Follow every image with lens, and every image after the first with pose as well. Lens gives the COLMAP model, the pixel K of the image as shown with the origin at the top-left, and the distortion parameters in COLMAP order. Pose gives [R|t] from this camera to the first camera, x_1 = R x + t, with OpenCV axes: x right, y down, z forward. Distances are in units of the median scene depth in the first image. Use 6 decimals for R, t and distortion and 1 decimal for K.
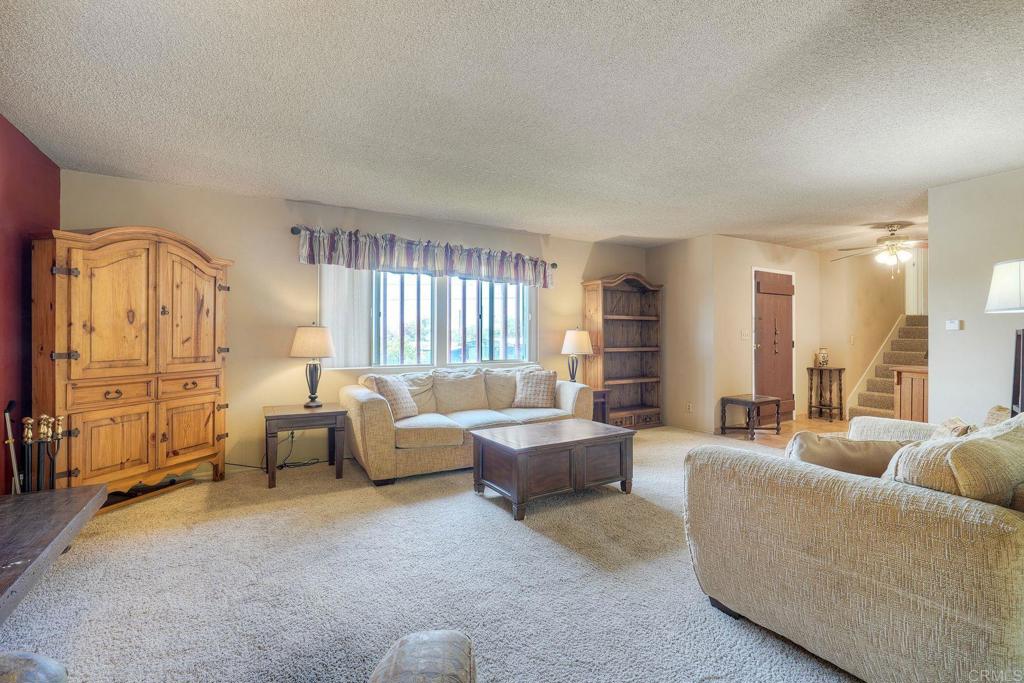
lens RADIAL K [[466.2, 0, 511.2], [0, 466.2, 336.7], [0, 0, 1]] dist [-0.010708, 0.002826]
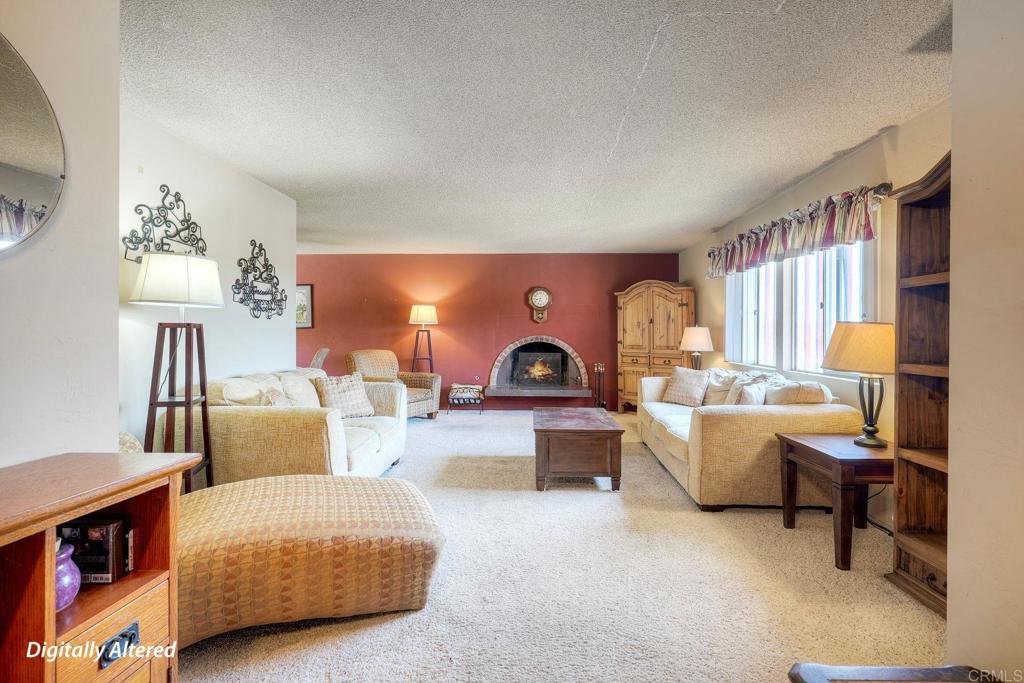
lens RADIAL K [[466.2, 0, 541.6], [0, 466.2, 335.7], [0, 0, 1]] dist [-0.010708, 0.002826]
pose [[-0.505405, -0.000329, -0.862882, 1.133692], [-0.003116, 0.999994, 0.001444, 0.003367], [0.862876, 0.003419, -0.505404, 1.548627]]
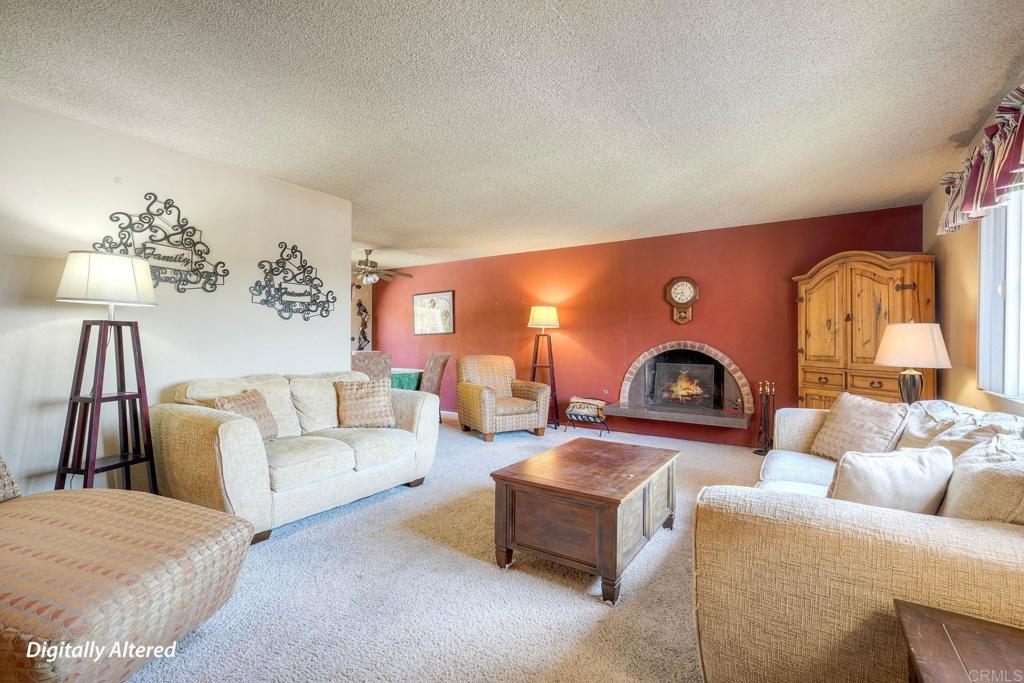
lens RADIAL K [[466.2, 0, 511.1], [0, 466.2, 343.7], [0, 0, 1]] dist [-0.010708, 0.002826]
pose [[-0.893867, -0.006002, -0.448291, 0.561234], [-0.008103, 0.999963, 0.002768, 0.015805], [0.448258, 0.006107, -0.893883, 1.642218]]
